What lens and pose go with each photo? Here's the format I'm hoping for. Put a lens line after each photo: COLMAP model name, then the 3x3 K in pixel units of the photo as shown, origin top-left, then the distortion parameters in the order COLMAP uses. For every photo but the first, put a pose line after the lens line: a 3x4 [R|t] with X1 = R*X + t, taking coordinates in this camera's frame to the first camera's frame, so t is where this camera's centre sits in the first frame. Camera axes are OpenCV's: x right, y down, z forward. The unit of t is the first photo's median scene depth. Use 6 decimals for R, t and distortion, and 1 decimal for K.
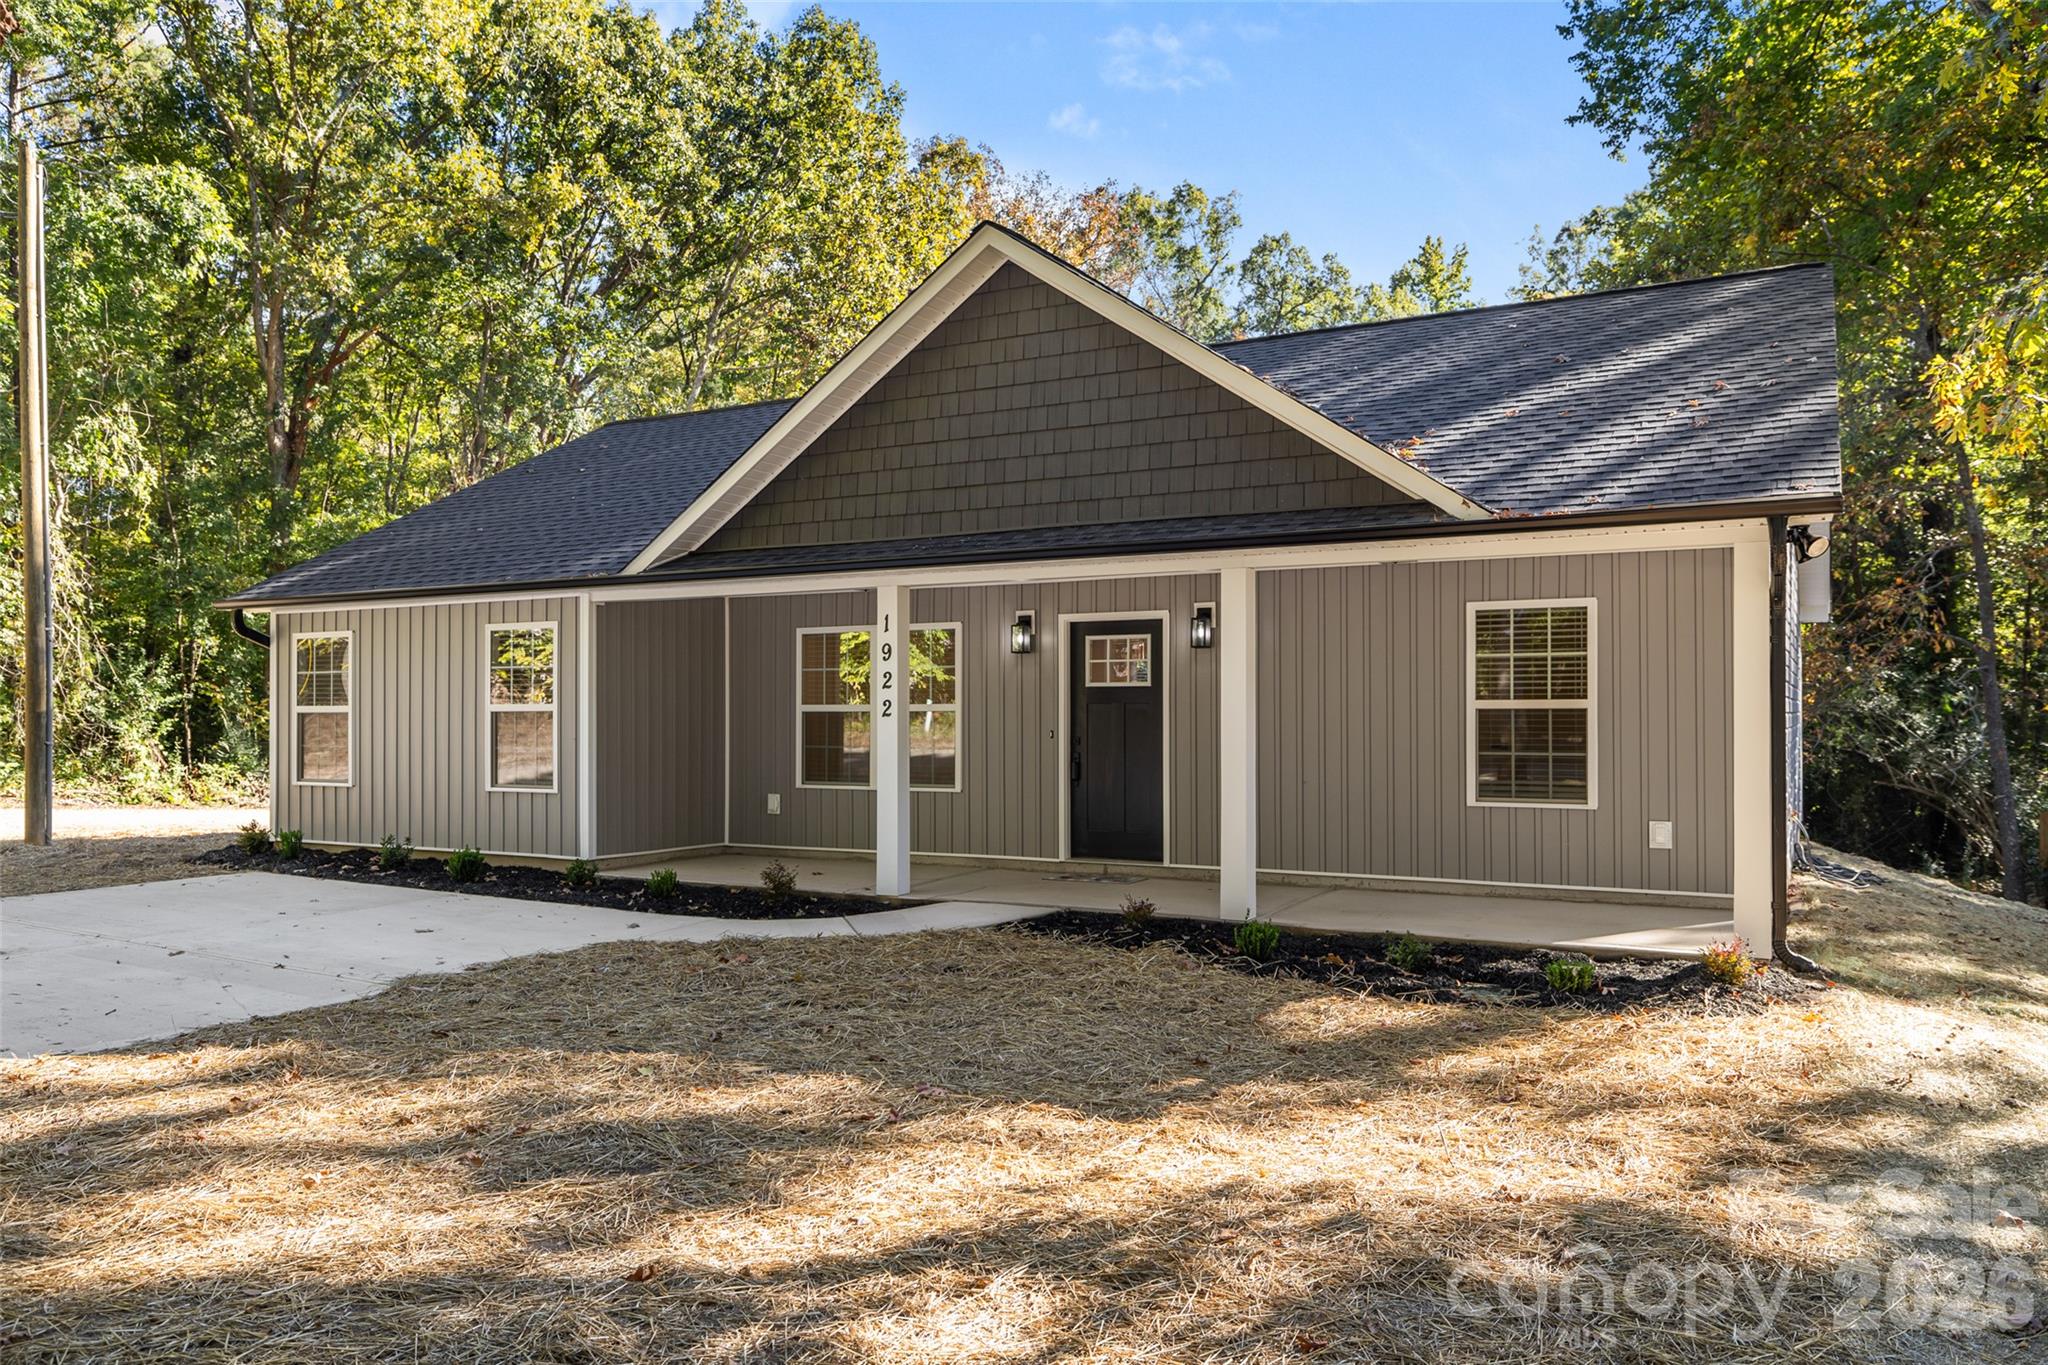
lens RADIAL K [[1530.0, 0, 1006.6], [0, 1530.0, 684.4], [0, 0, 1]] dist [-0.004707, 0.000474]
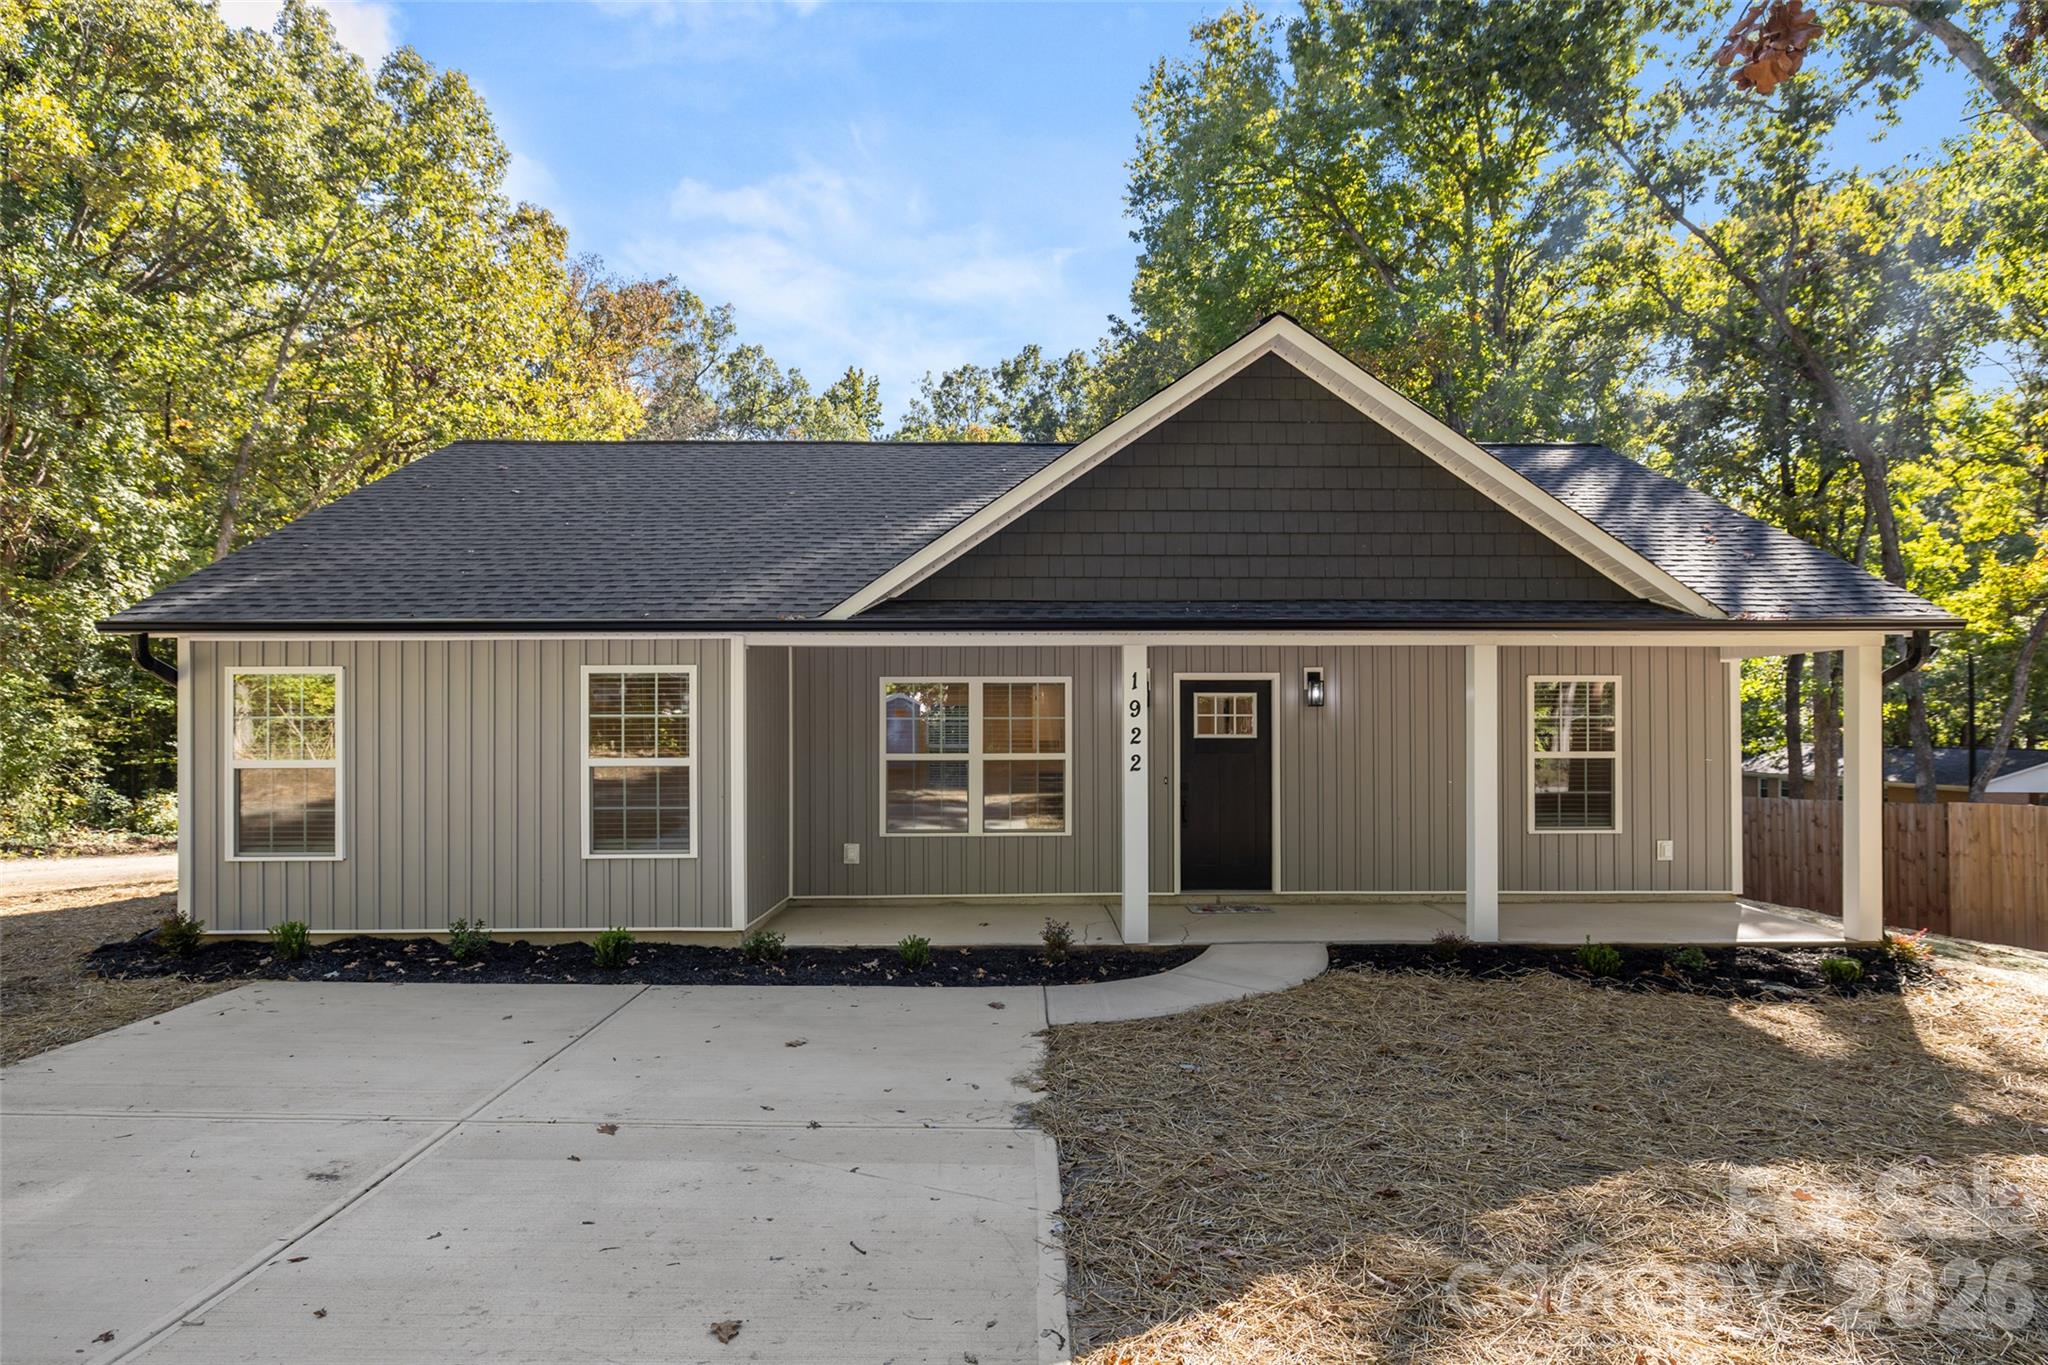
lens RADIAL K [[1169.6, 0, 1059.0], [0, 1169.6, 731.6], [0, 0, 1]] dist [-0.003798, -0.001125]
pose [[0.857112, 0.000183, 0.515129, -0.476876], [-0.010676, 0.999791, 0.017408, -0.017274], [-0.515019, -0.020421, 0.856936, 0.312786]]
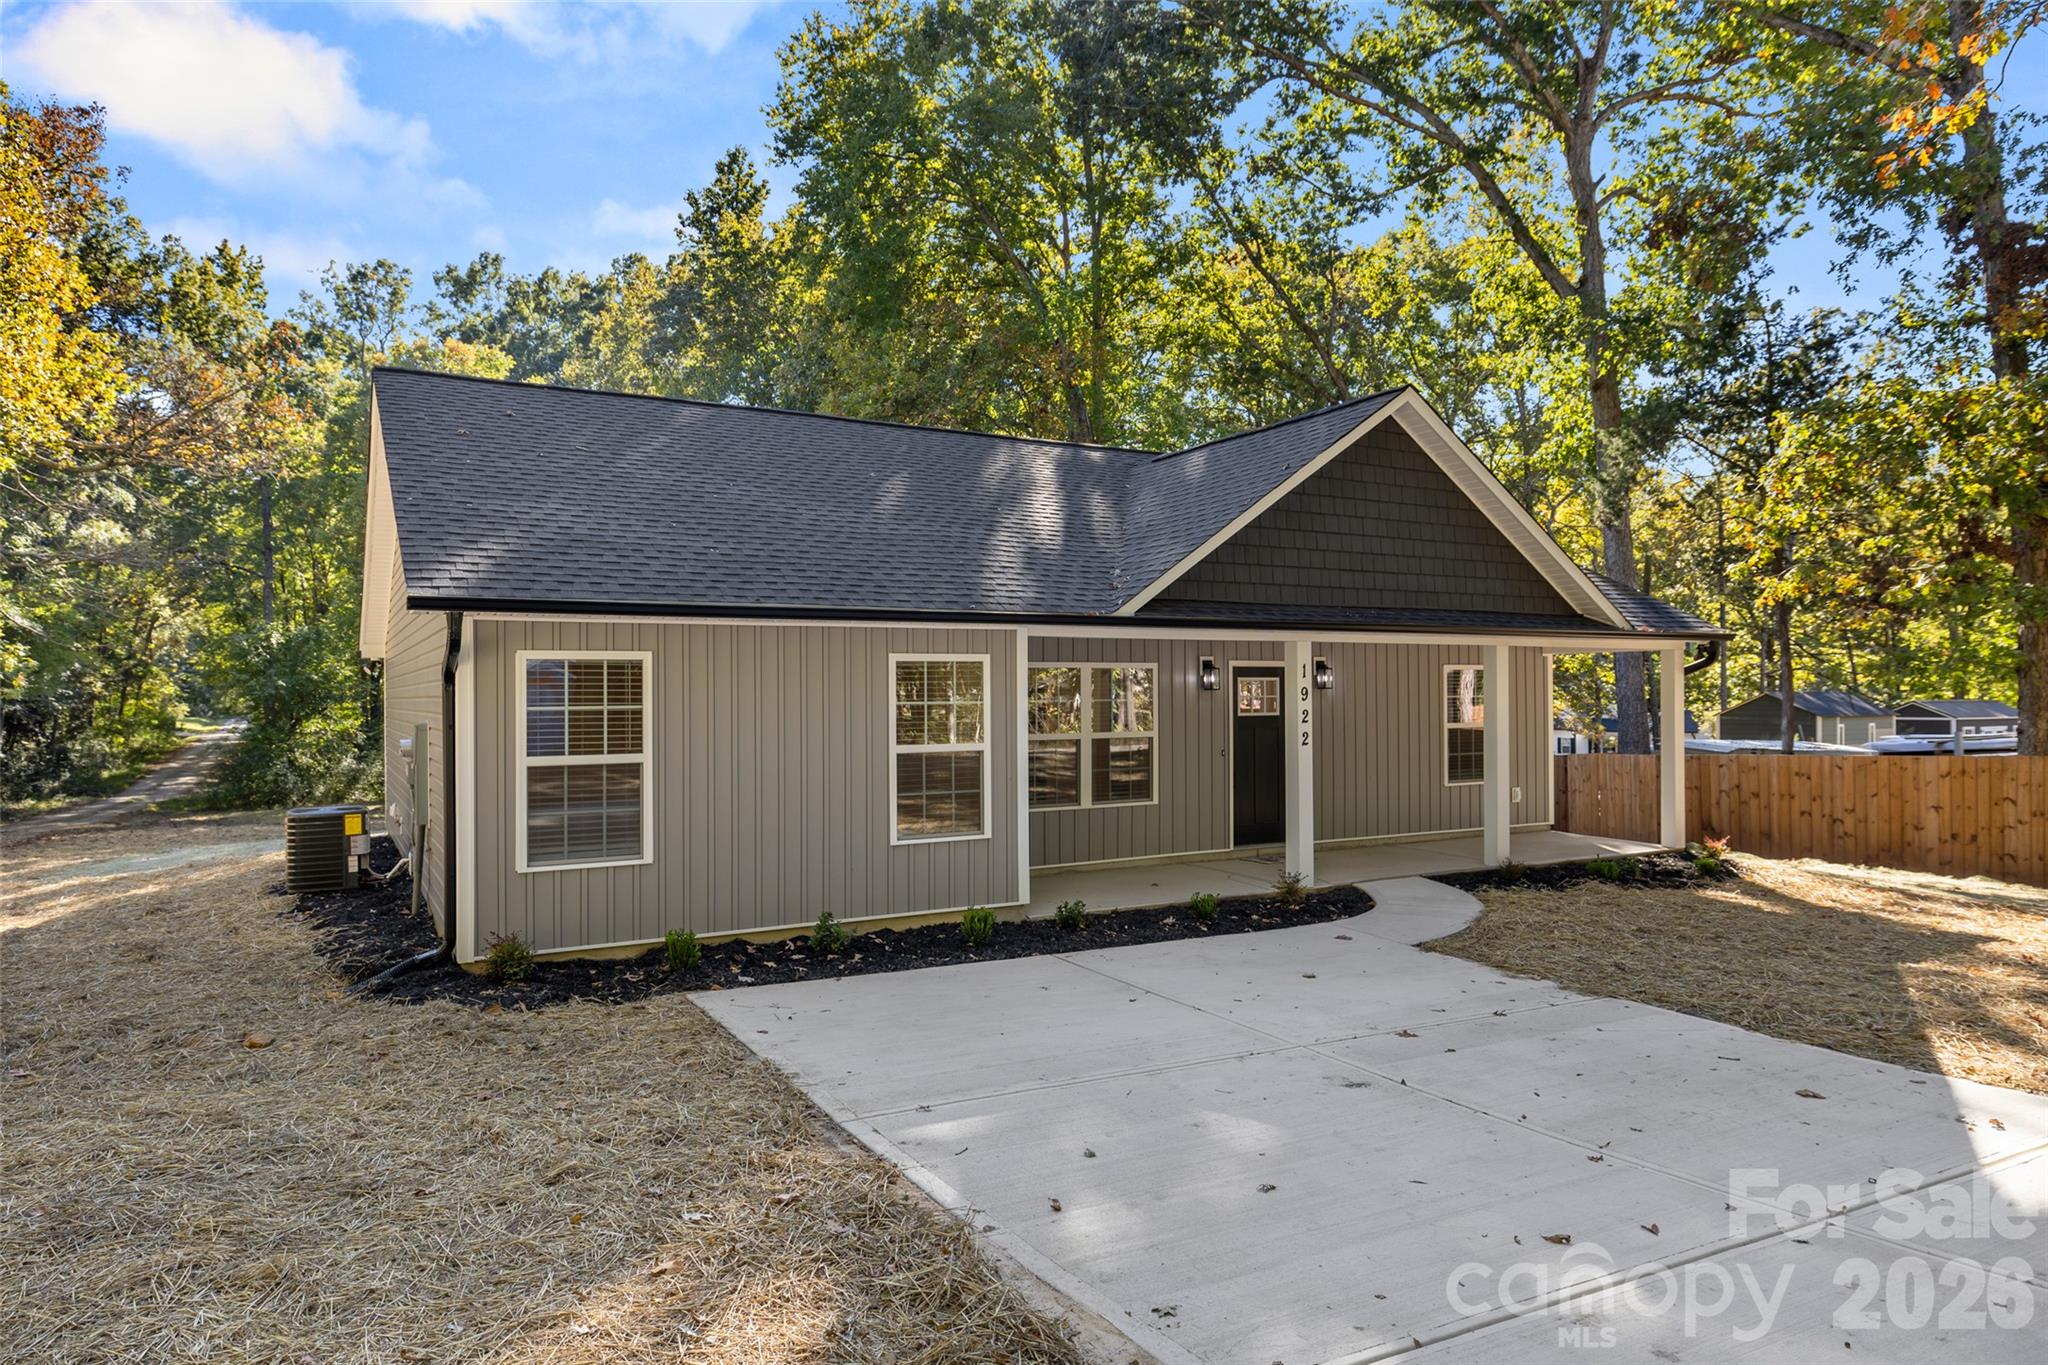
lens RADIAL K [[1255.6, 0, 1041.4], [0, 1255.6, 684.1], [0, 0, 1]] dist [0.000696, -0.000973]
pose [[0.505242, 0.006706, 0.862952, -0.968141], [-0.013297, 0.999912, 0.000015, -0.024018], [-0.862875, -0.011482, 0.505287, 0.599118]]
